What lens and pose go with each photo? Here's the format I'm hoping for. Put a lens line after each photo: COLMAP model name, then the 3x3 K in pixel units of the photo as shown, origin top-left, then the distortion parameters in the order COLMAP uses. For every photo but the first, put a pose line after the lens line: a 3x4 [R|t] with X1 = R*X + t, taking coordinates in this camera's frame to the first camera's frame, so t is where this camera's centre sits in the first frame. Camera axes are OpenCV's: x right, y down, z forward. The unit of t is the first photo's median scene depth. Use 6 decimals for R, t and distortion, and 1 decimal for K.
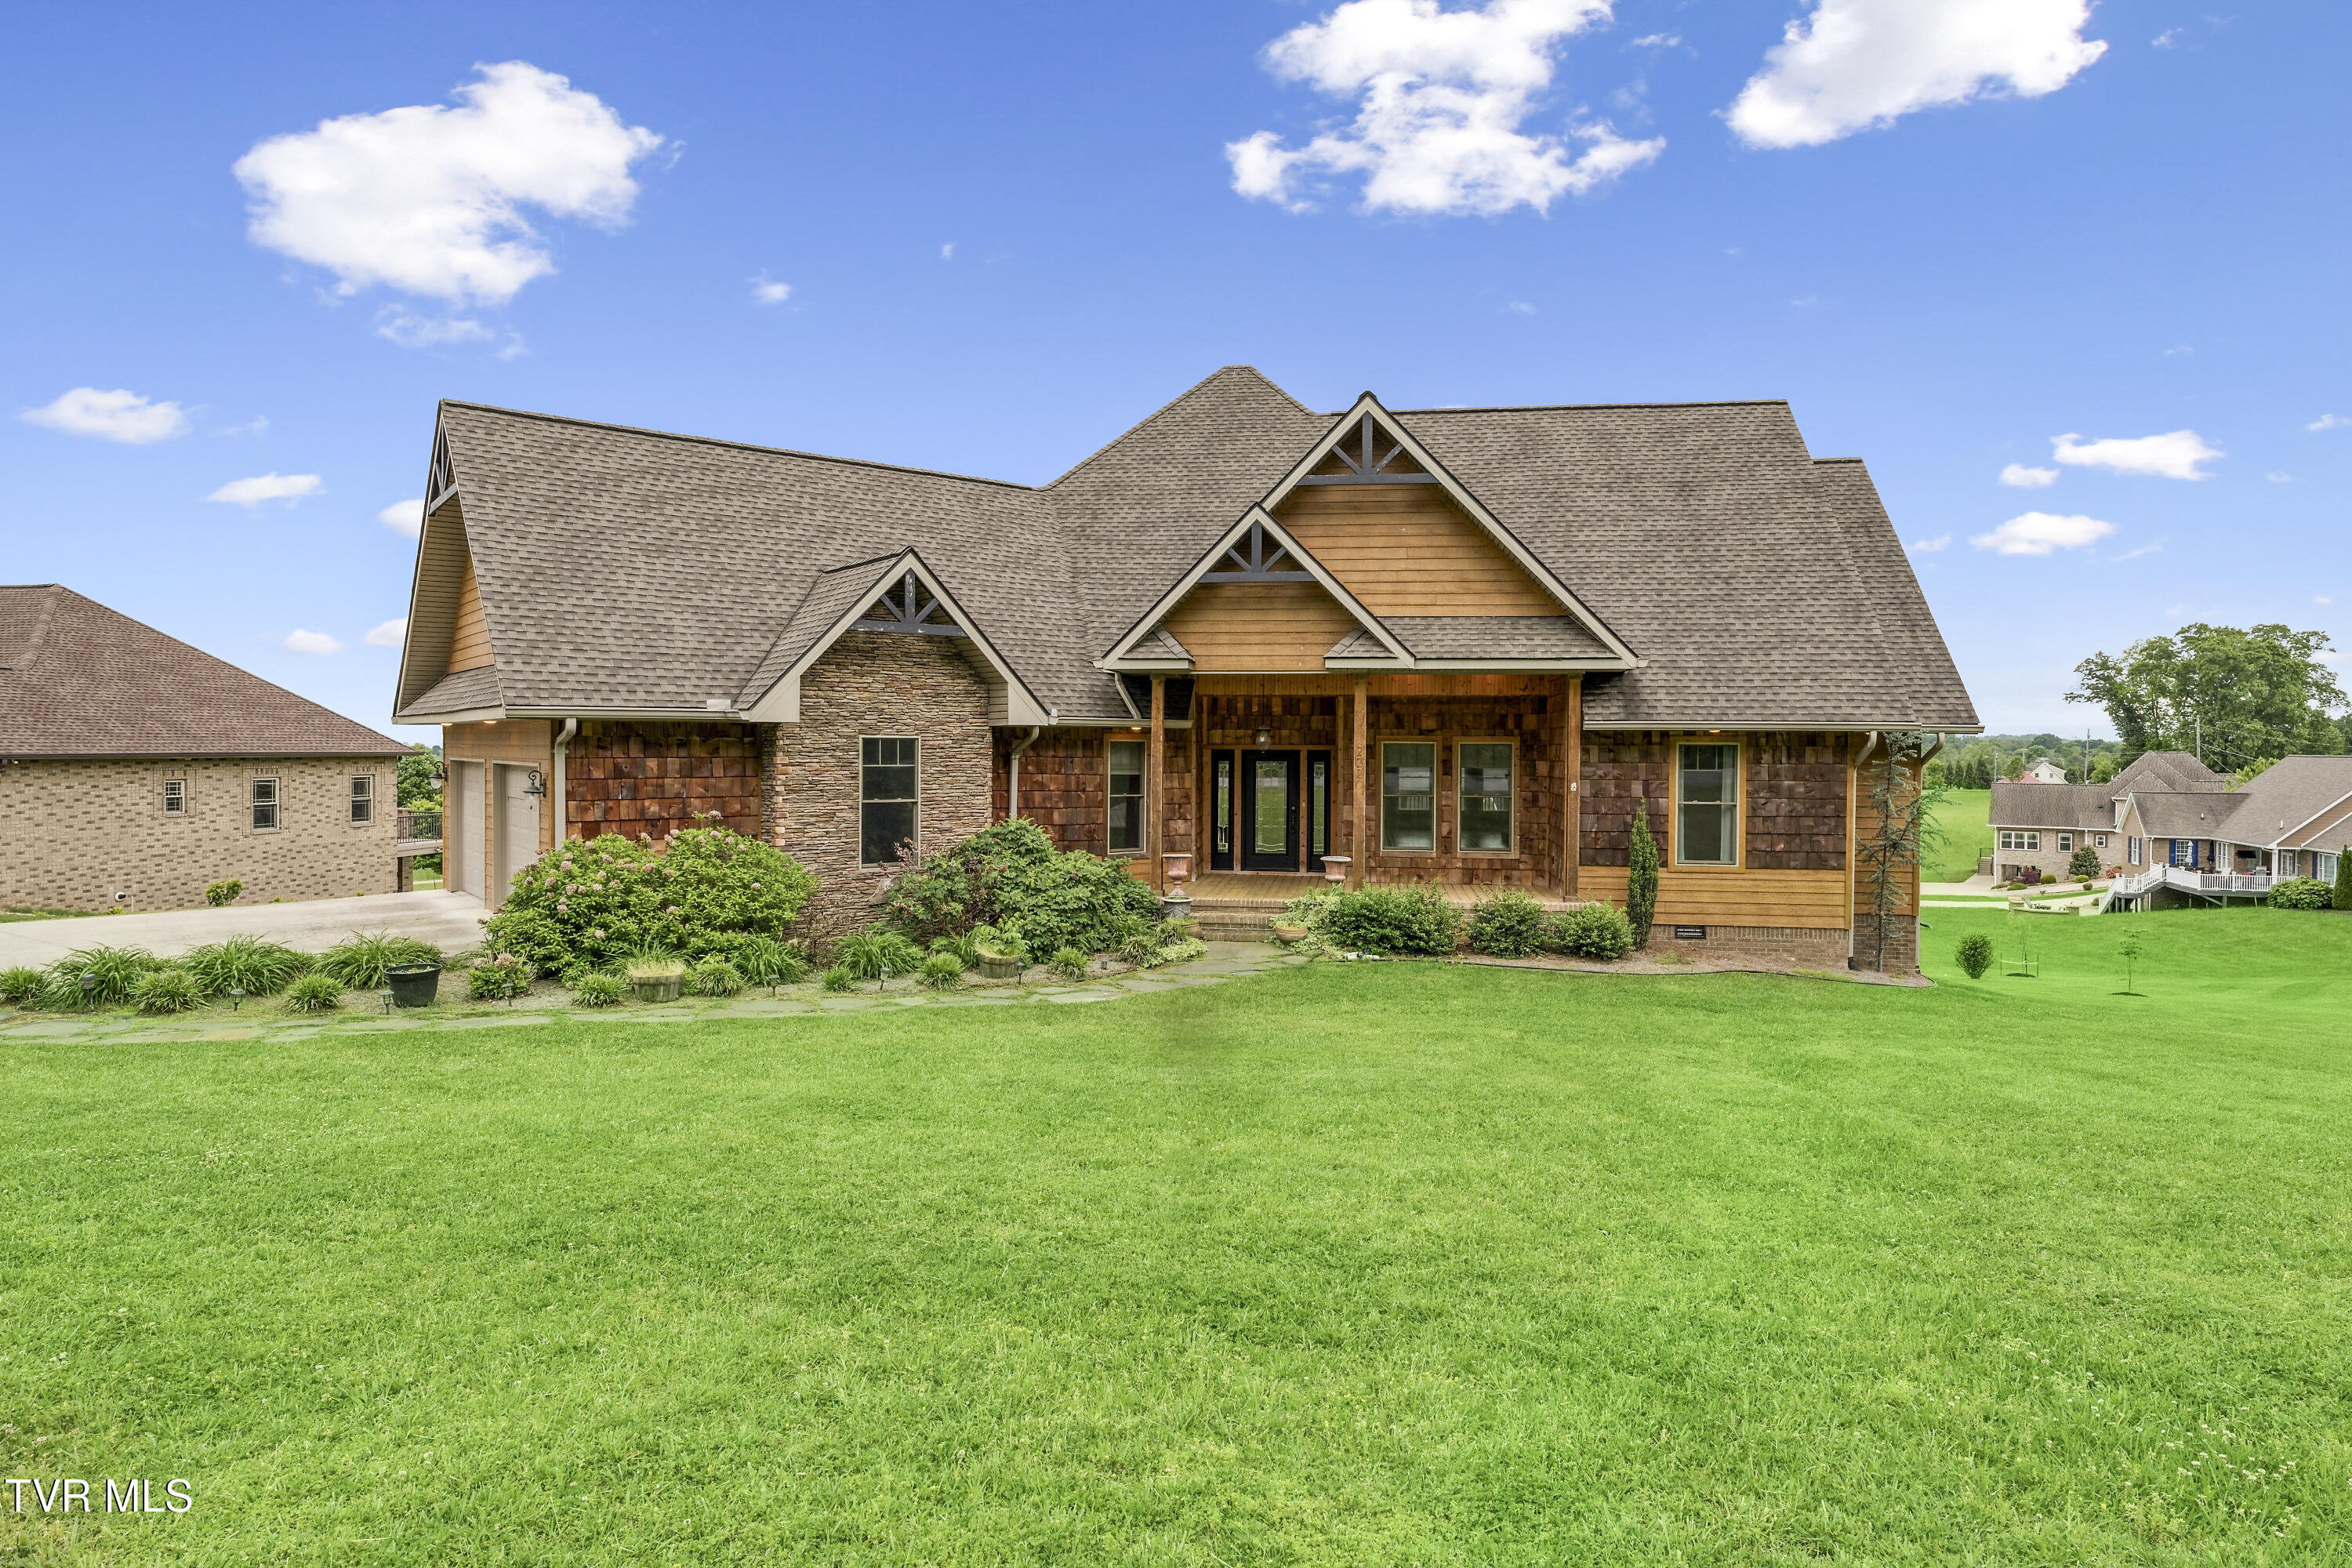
lens RADIAL K [[1328.3, 0, 1176.0], [0, 1328.3, 784.0], [0, 0, 1]] dist [-0.000695, -0.000198]
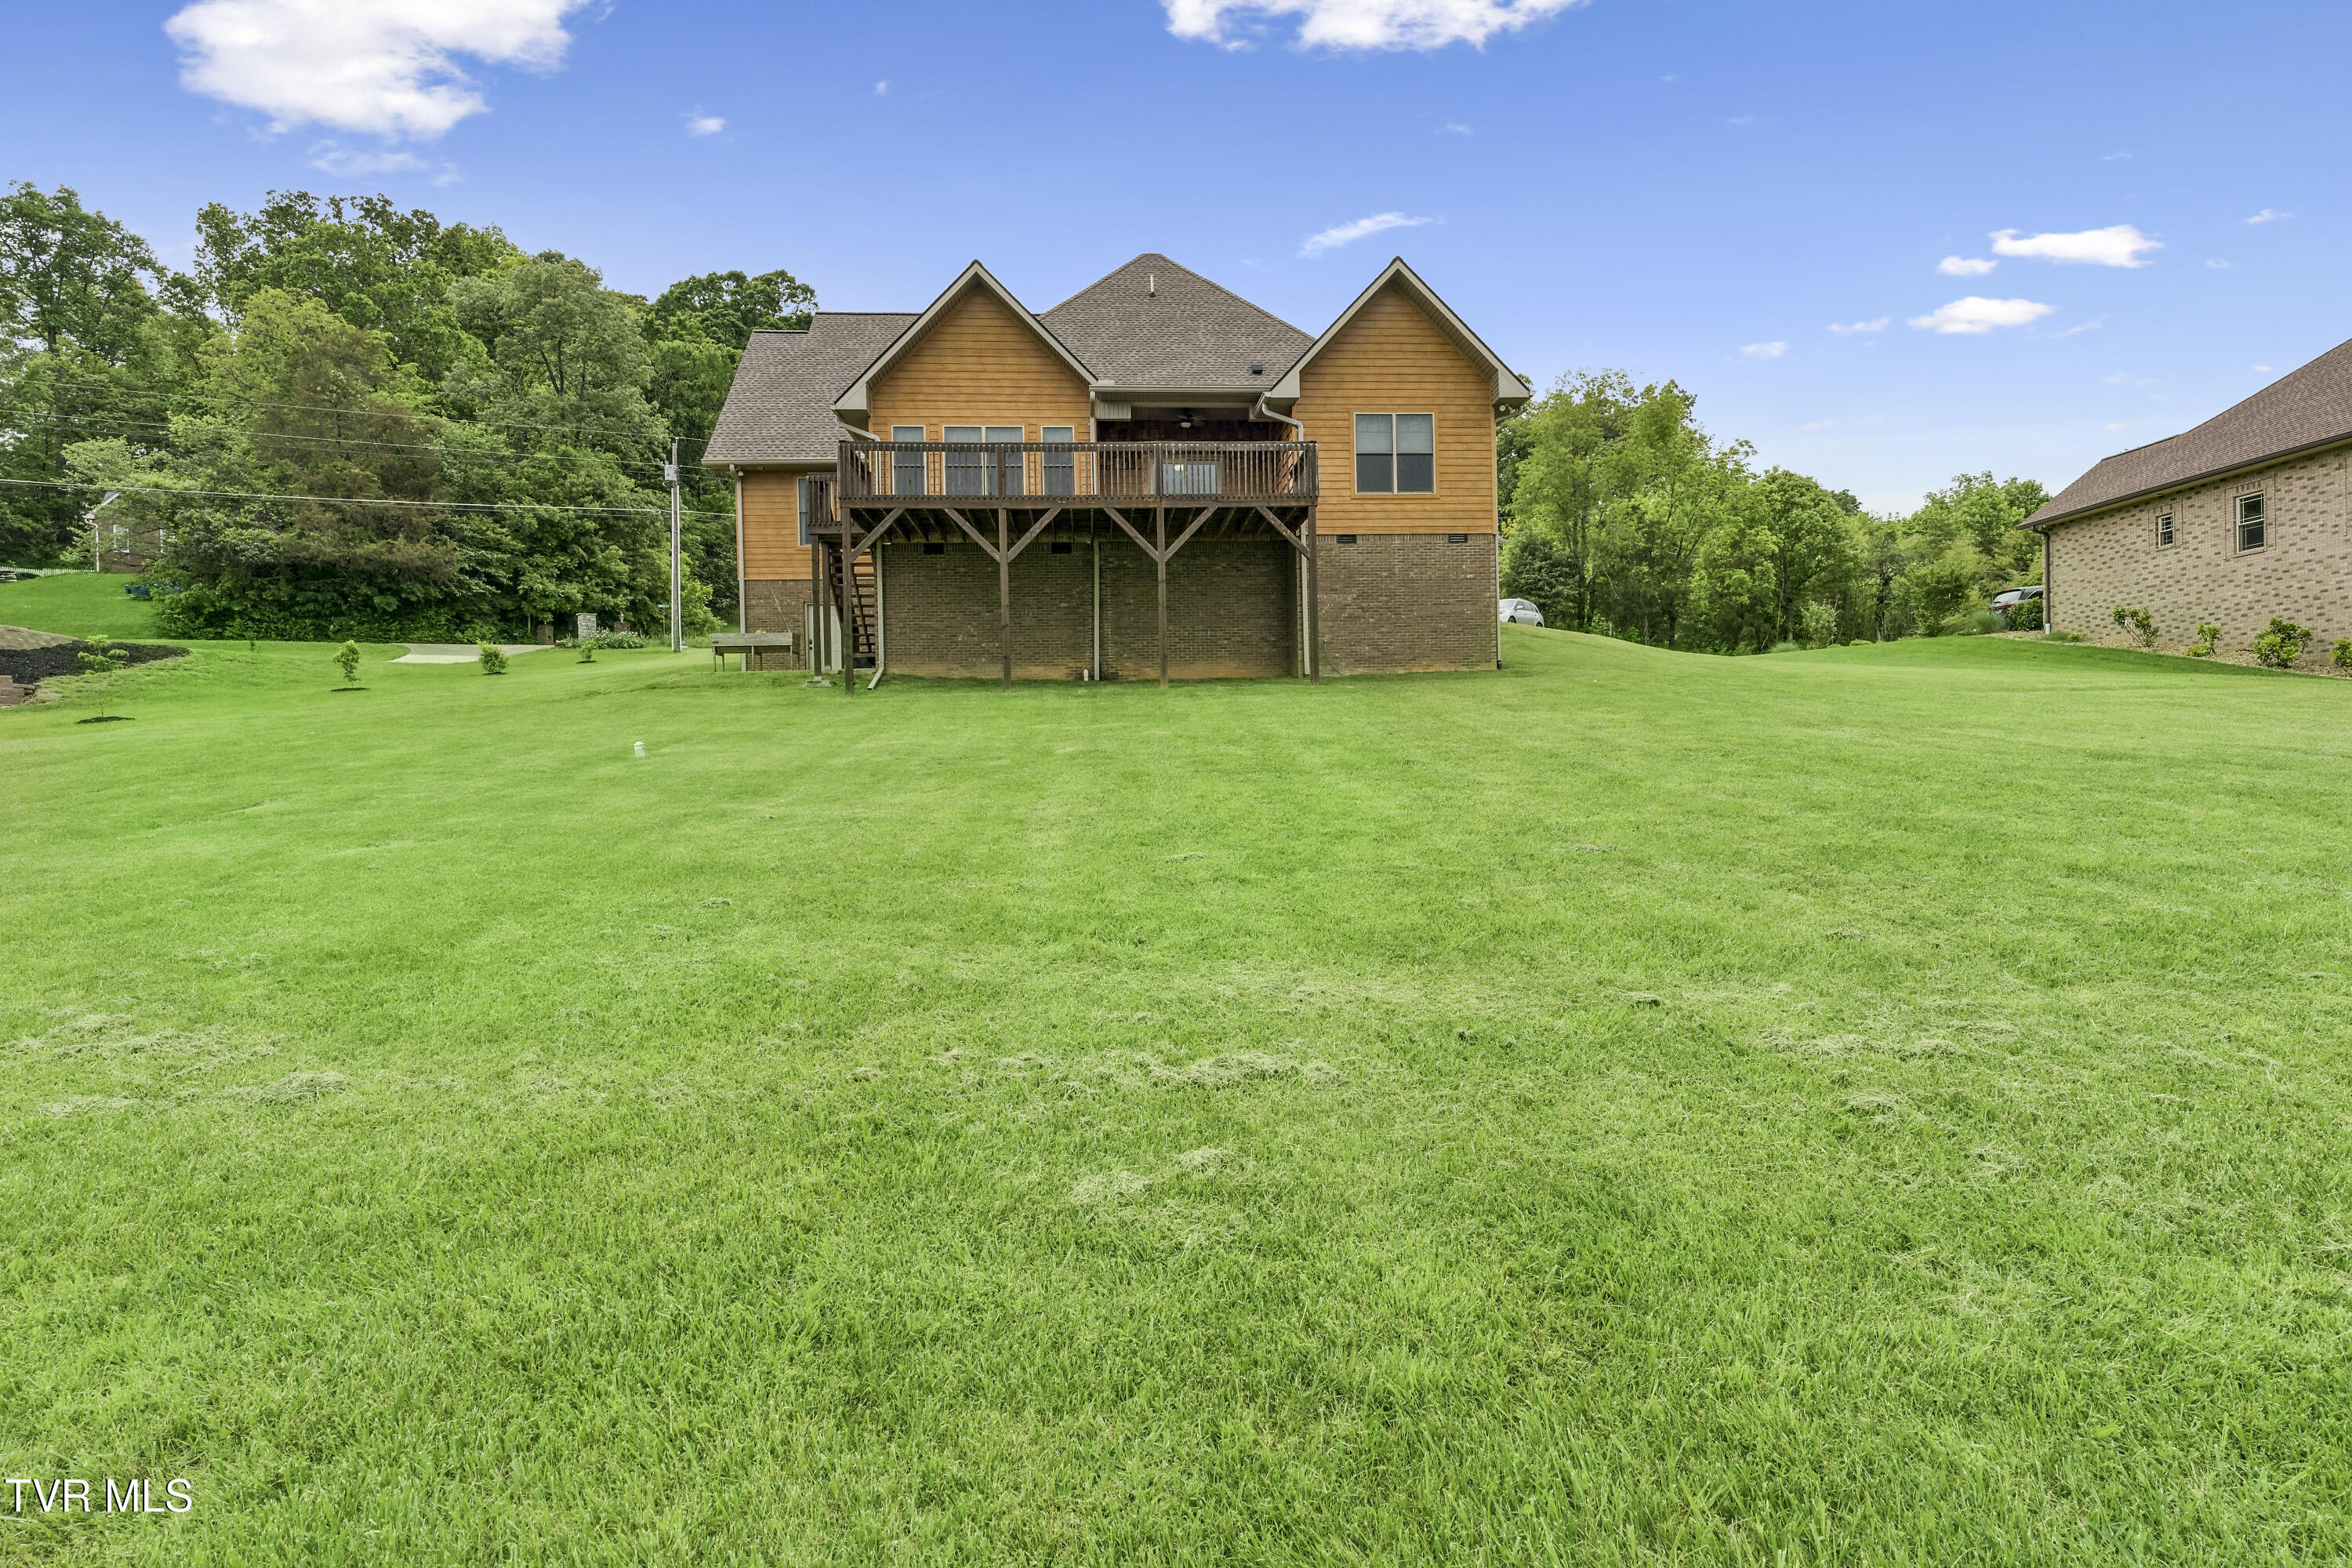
lens RADIAL K [[1213.4, 0, 1182.9], [0, 1213.4, 764.4], [0, 0, 1]] dist [-0.000708, 0.000018]
pose [[-0.976570, 0.016267, -0.214584, 0.230668], [0.010726, 0.999579, 0.026962, 0.159130], [0.214932, 0.024029, -0.976333, 1.740528]]
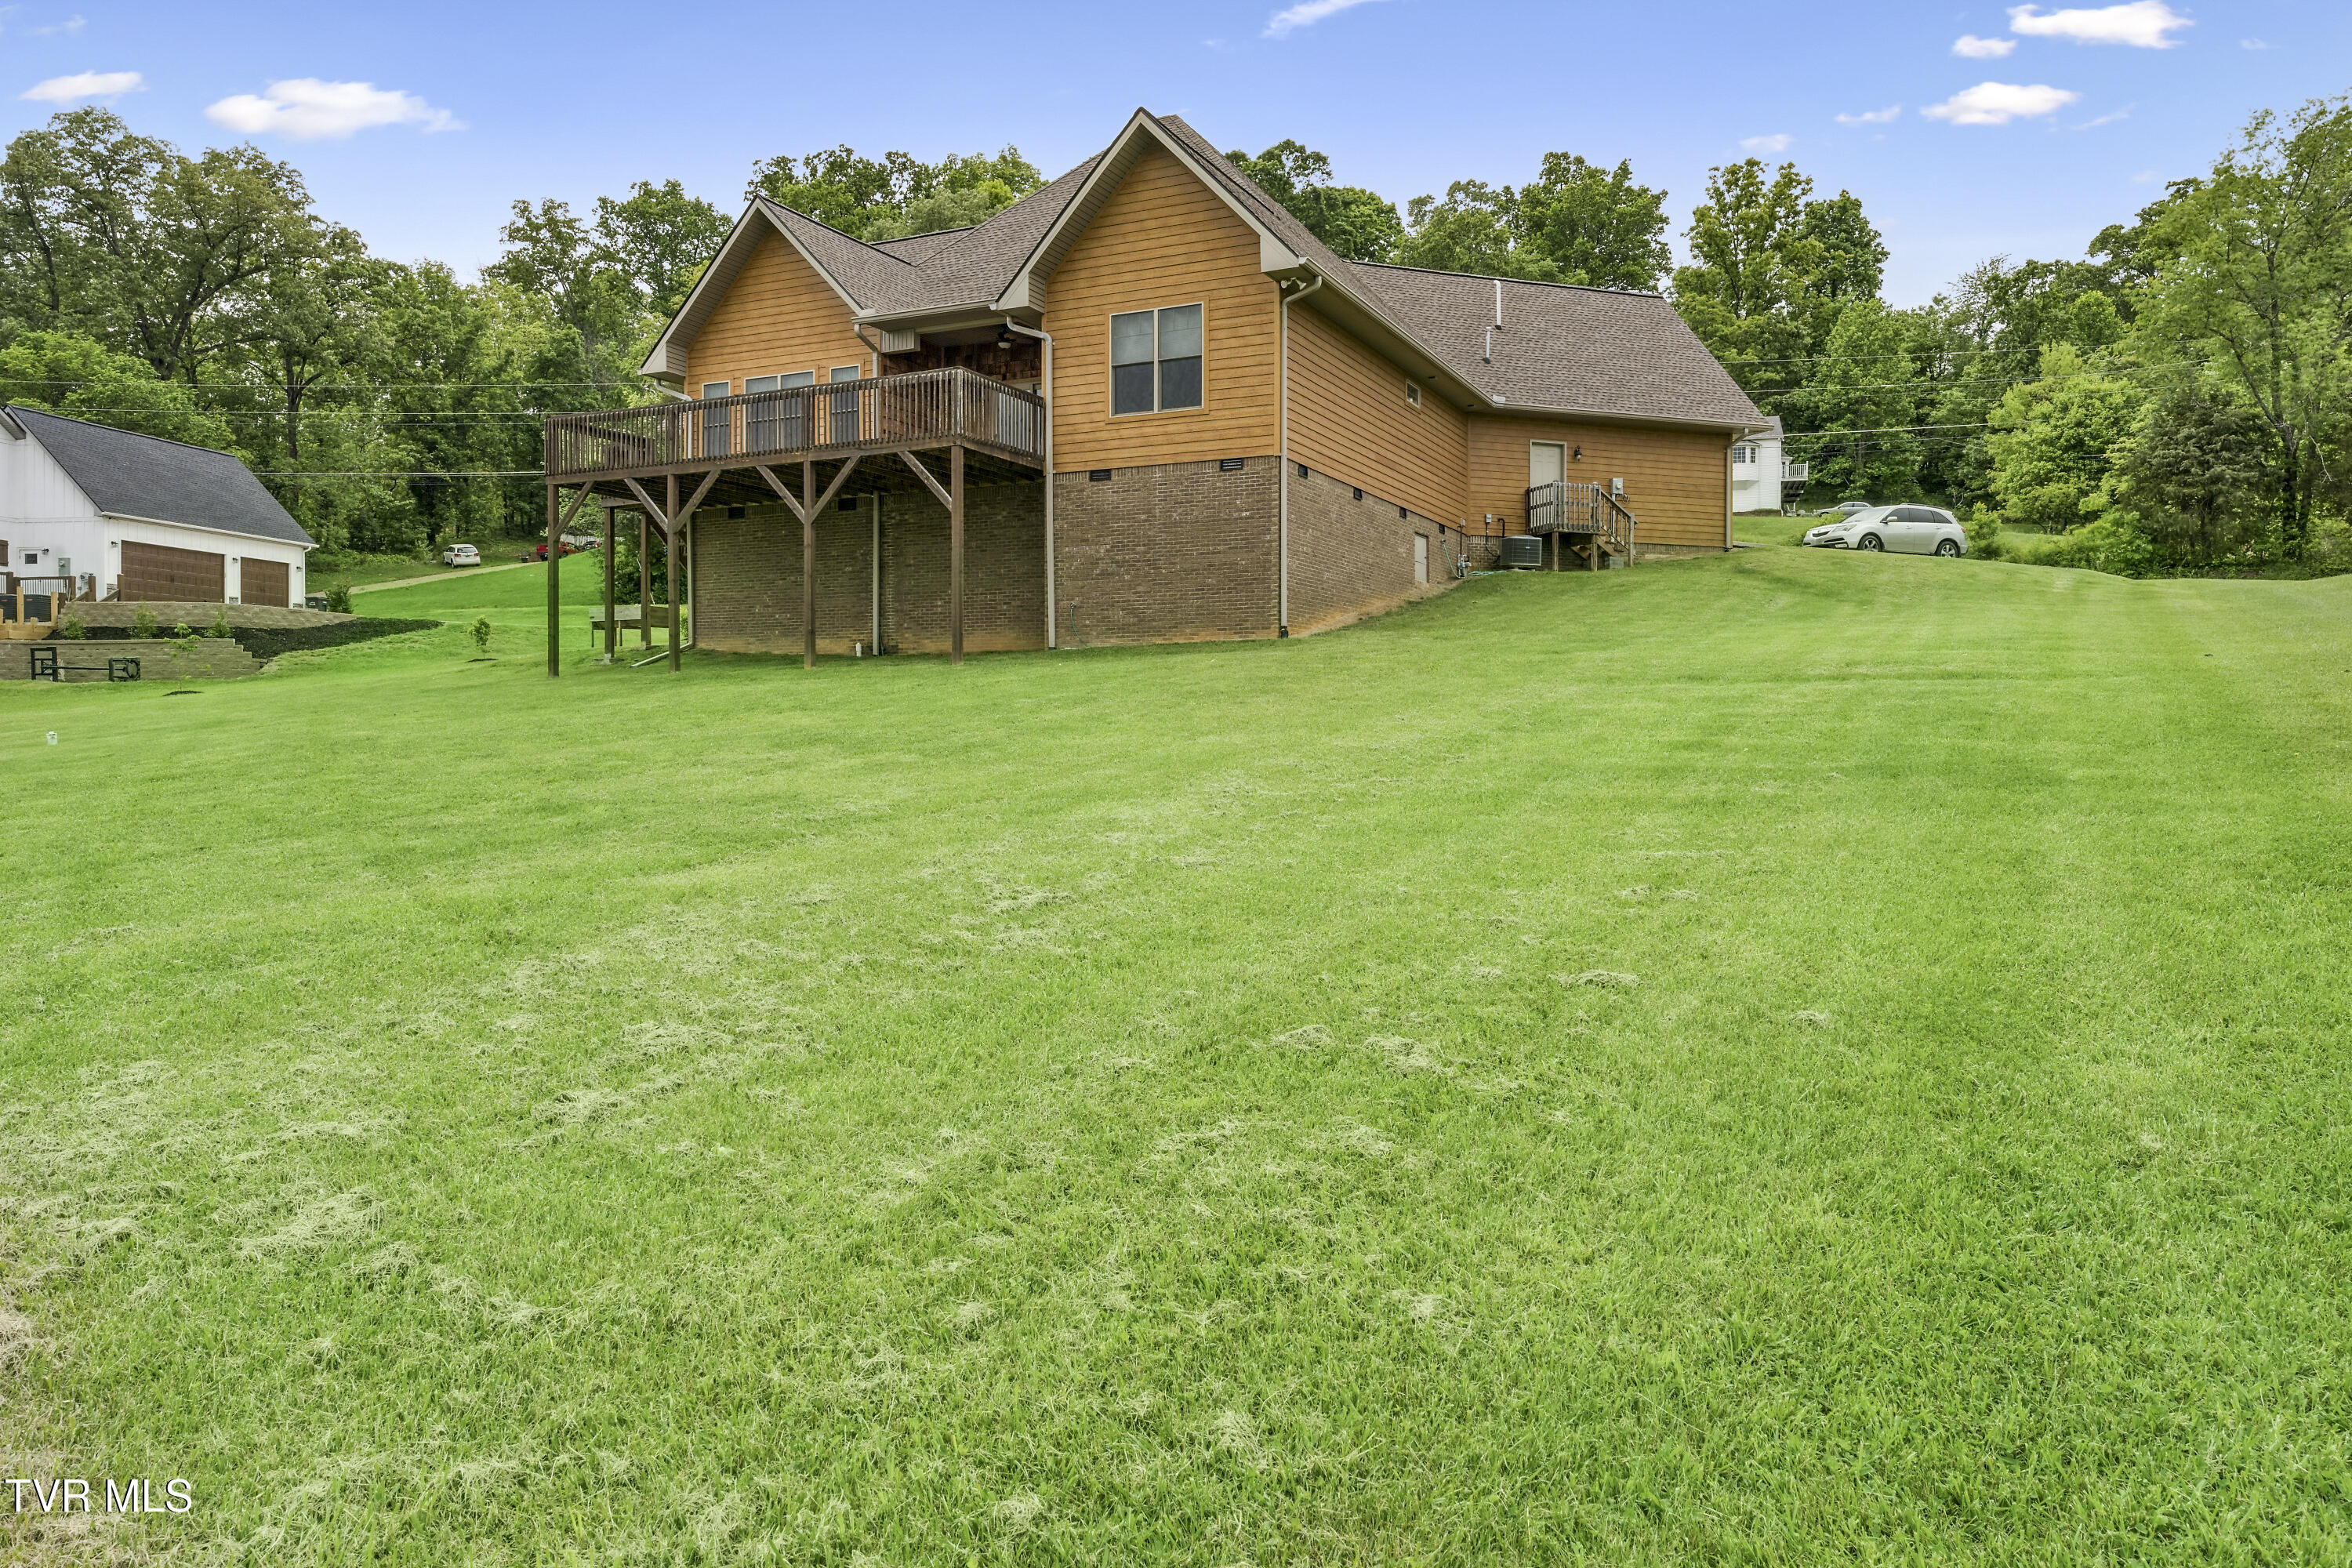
lens RADIAL K [[1543.0, 0, 1183.3], [0, 1543.0, 721.1], [0, 0, 1]] dist [0.001362, -0.000111]
pose [[-0.951635, -0.002922, 0.307218, -0.299398], [0.004472, 0.999717, 0.023362, 0.143841], [-0.307199, 0.023606, -0.951352, 1.733550]]
